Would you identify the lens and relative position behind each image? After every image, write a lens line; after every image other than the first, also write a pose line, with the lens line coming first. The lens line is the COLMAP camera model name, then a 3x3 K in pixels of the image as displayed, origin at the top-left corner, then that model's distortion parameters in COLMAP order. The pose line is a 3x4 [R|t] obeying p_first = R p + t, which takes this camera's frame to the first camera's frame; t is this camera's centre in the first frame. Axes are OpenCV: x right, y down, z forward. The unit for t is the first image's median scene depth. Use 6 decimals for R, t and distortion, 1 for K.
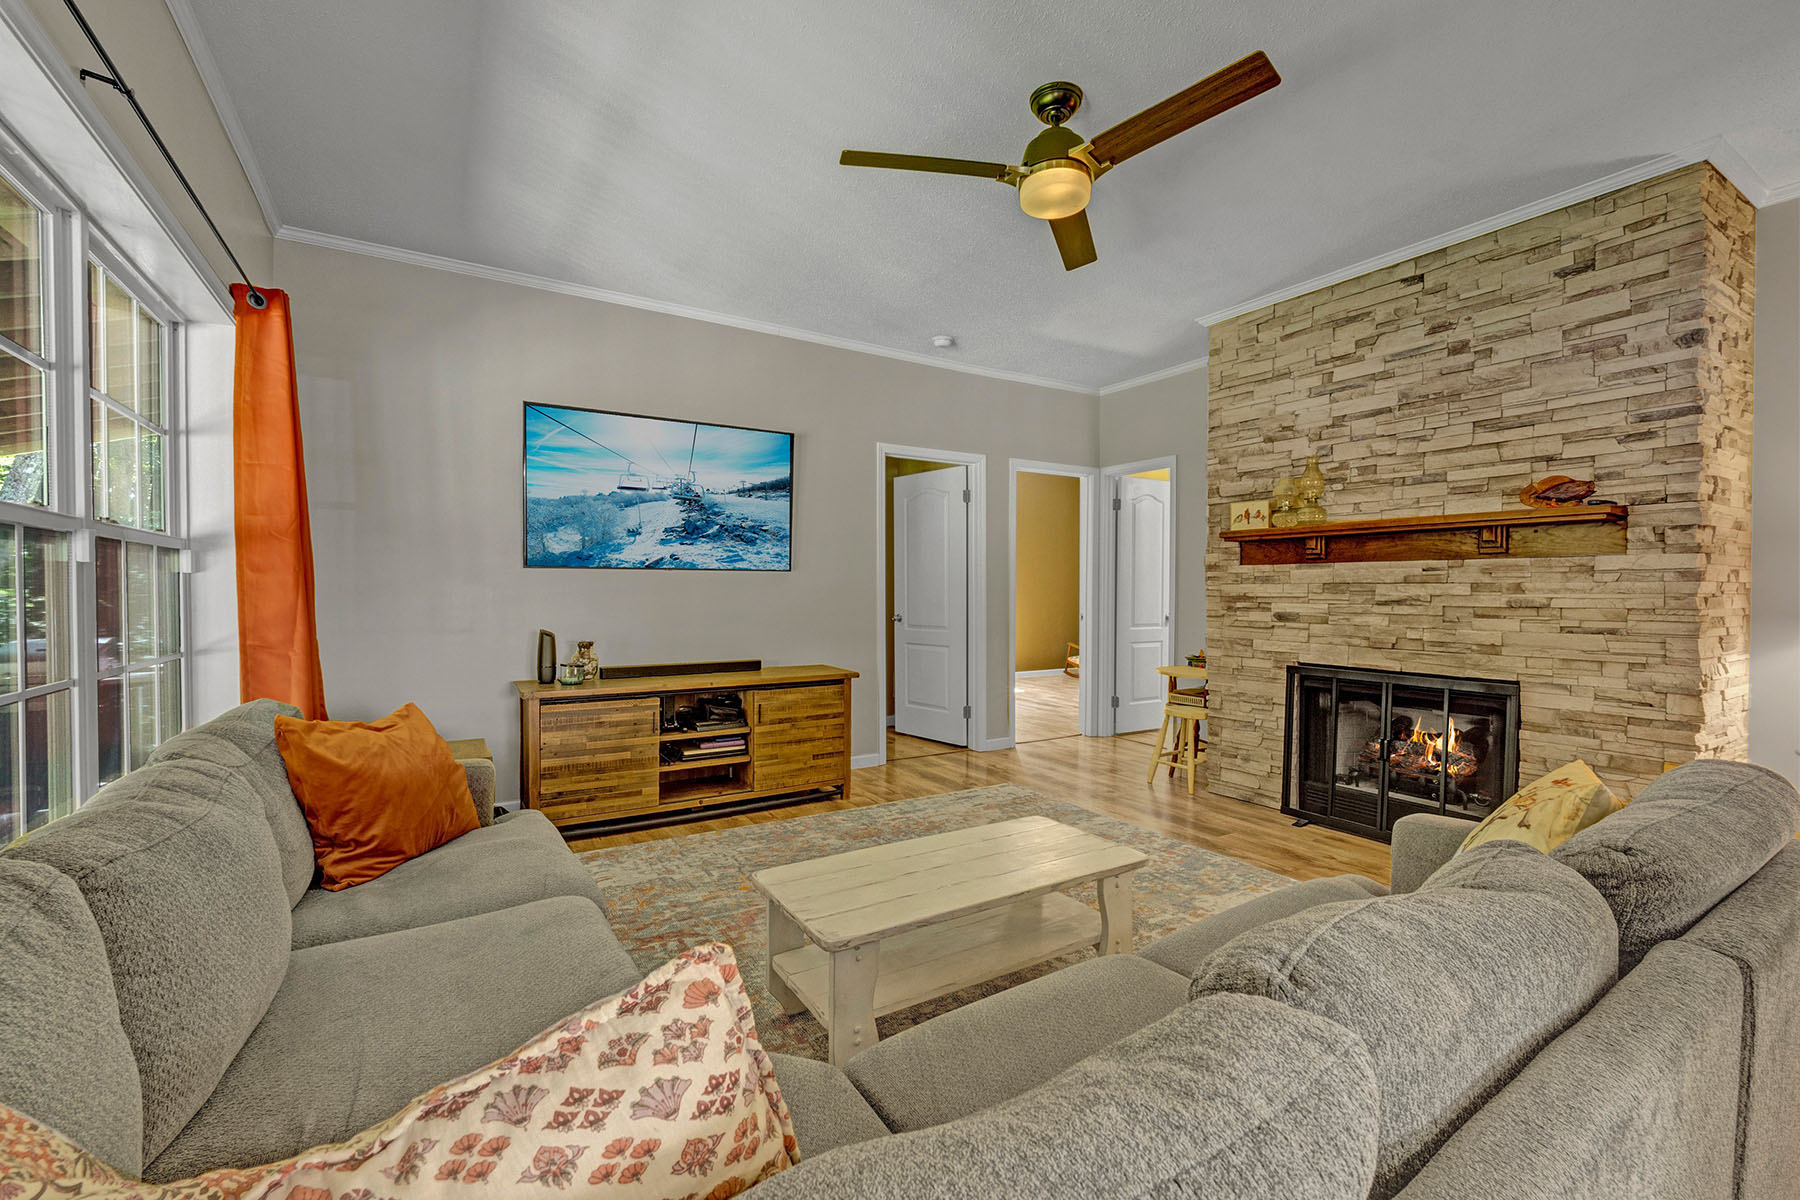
lens RADIAL K [[753.1, 0, 893.3], [0, 753.1, 601.6], [0, 0, 1]] dist [-0.015831, -0.000803]
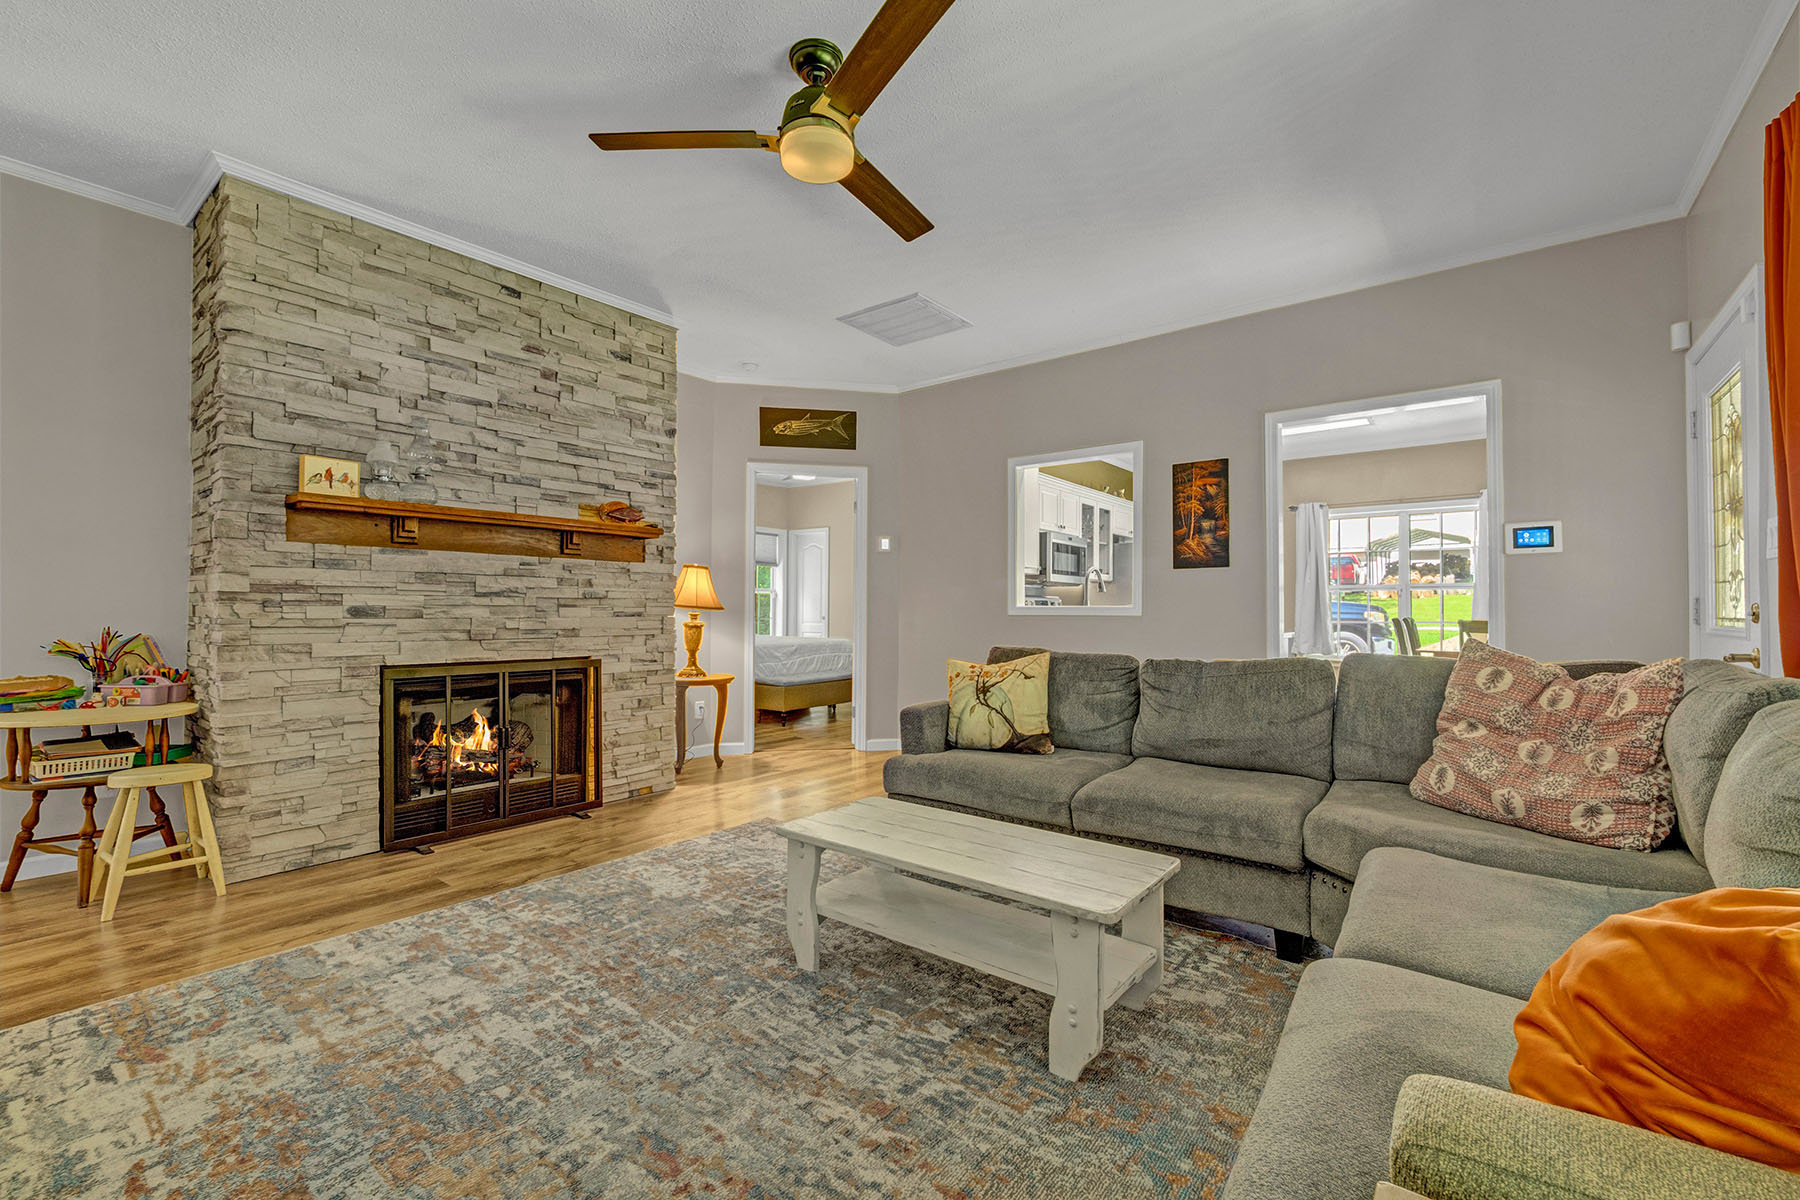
lens RADIAL K [[753.1, 0, 886.5], [0, 753.1, 601.0], [0, 0, 1]] dist [-0.015831, -0.000803]
pose [[-0.352443, 0.010591, 0.935773, -0.477134], [0.013194, 0.999893, -0.006347, 0.024237], [-0.935740, 0.010110, -0.352545, 0.856295]]
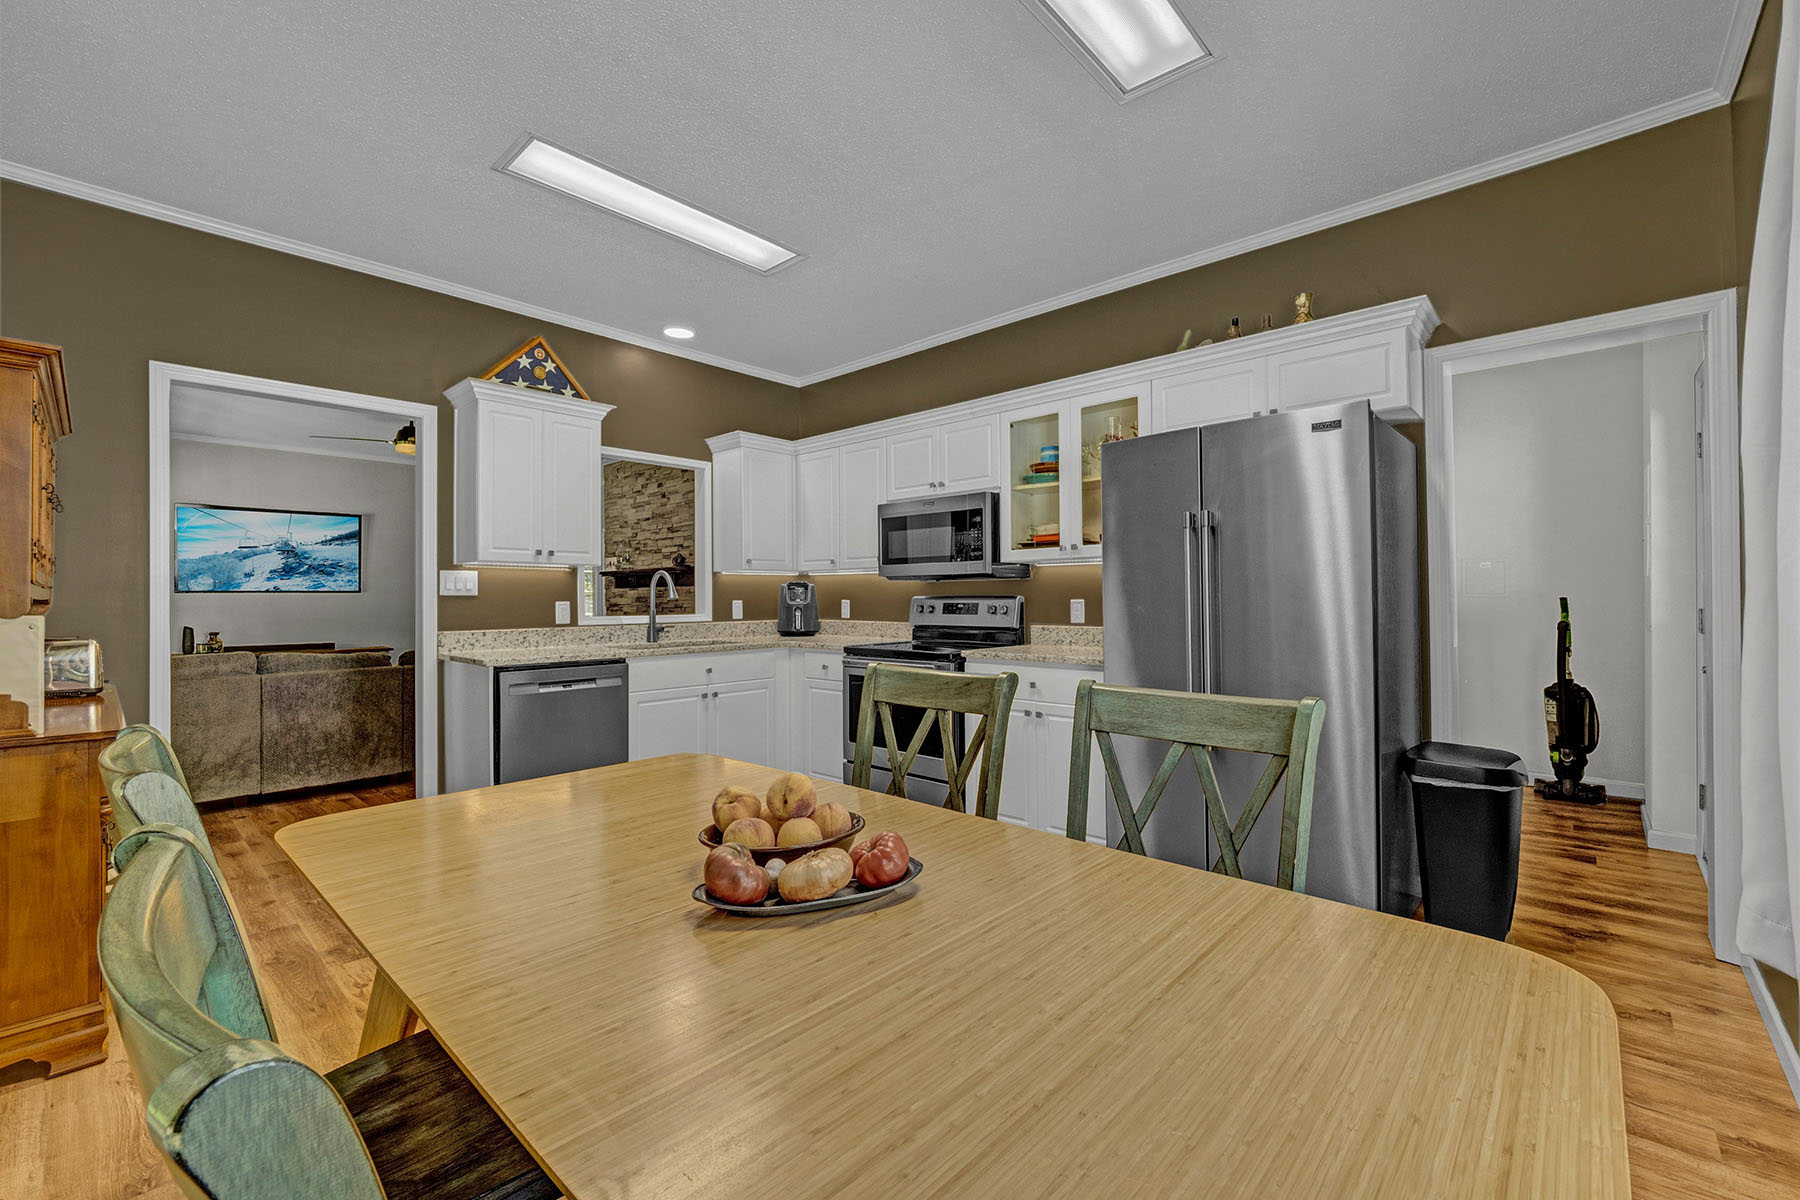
lens RADIAL K [[753.1, 0, 892.4], [0, 753.1, 601.1], [0, 0, 1]] dist [-0.015831, -0.000803]
pose [[0.960559, -0.013016, 0.277771, 0.732928], [0.017020, 0.999783, -0.012010, 0.024012], [-0.277554, 0.016264, 0.960572, -1.313001]]
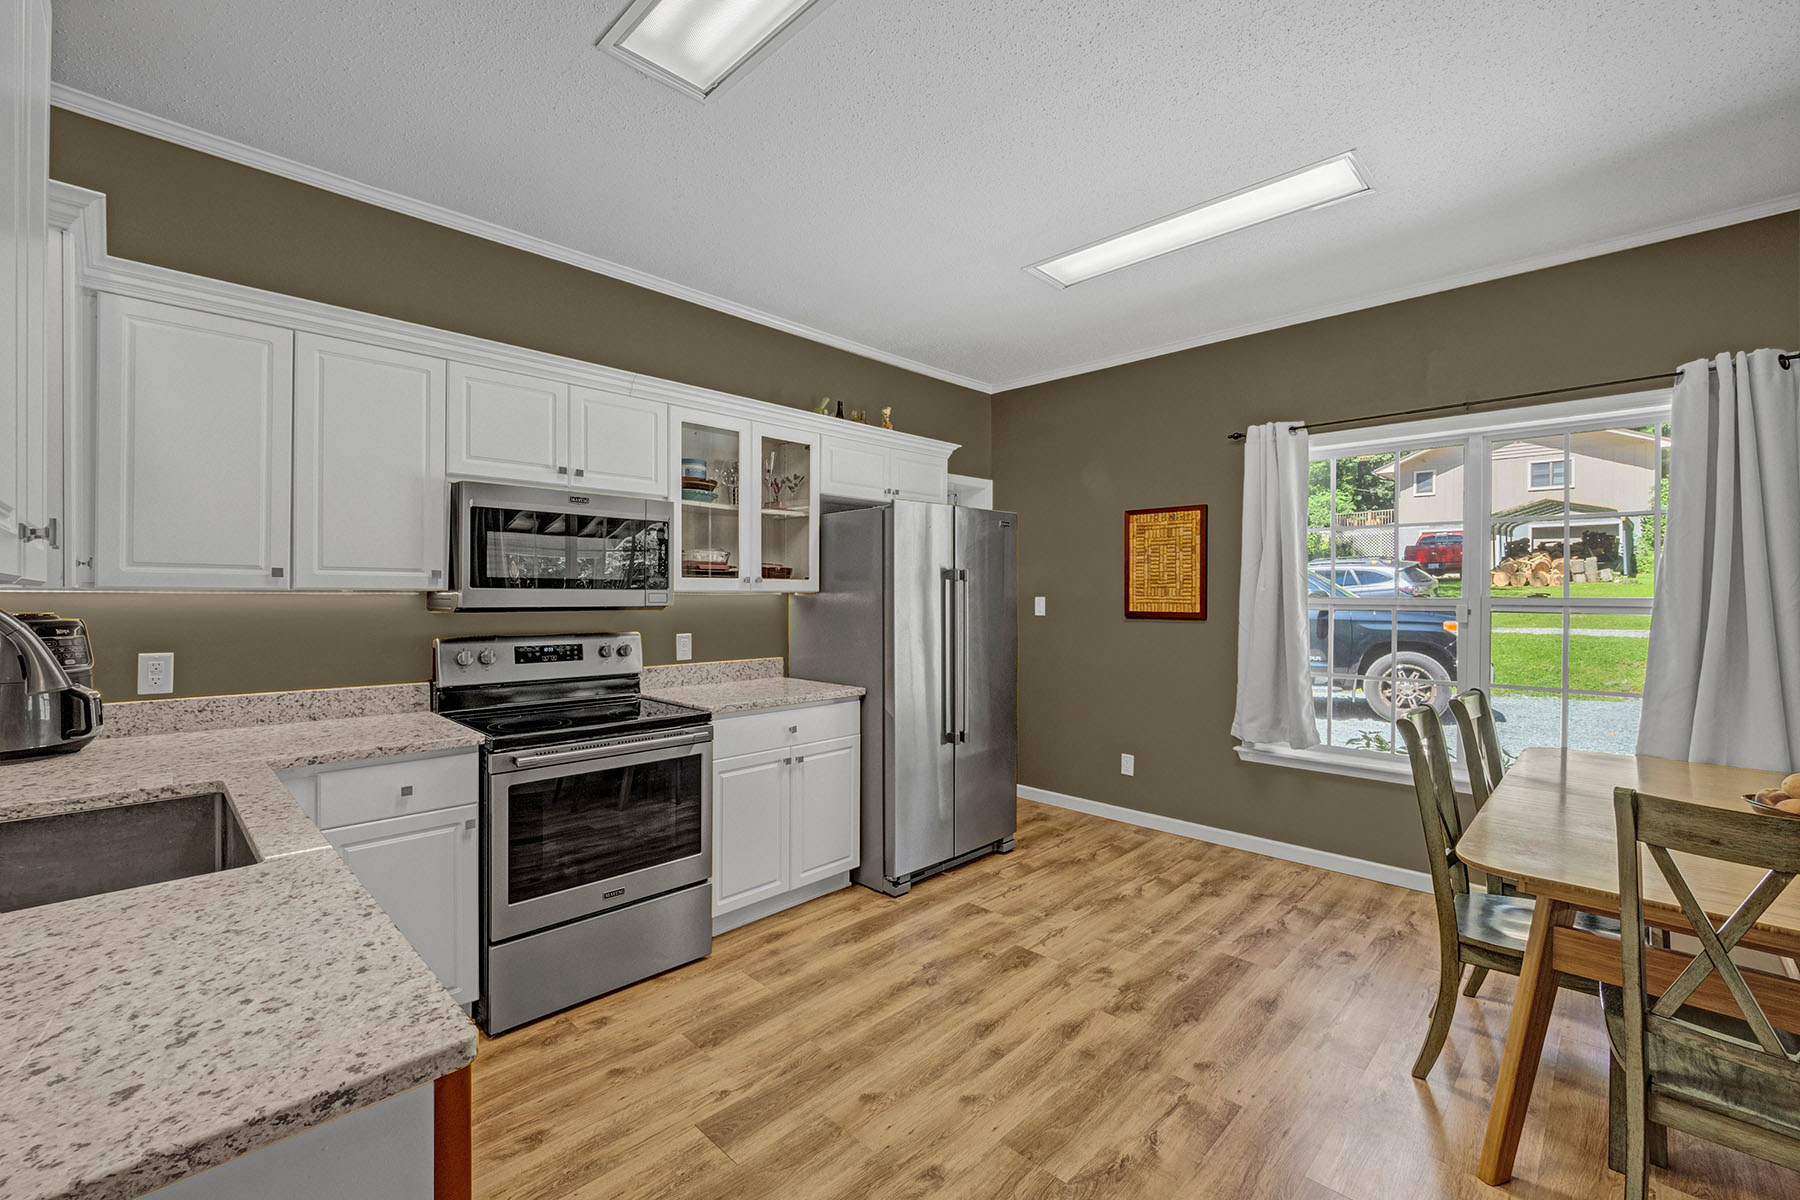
lens RADIAL K [[753.1, 0, 896.0], [0, 753.1, 602.8], [0, 0, 1]] dist [-0.015831, -0.000803]
pose [[-0.251662, -0.007266, 0.967788, 0.265941], [0.020328, 0.999712, 0.012792, -0.036114], [-0.967602, 0.022893, -0.251442, -0.327913]]
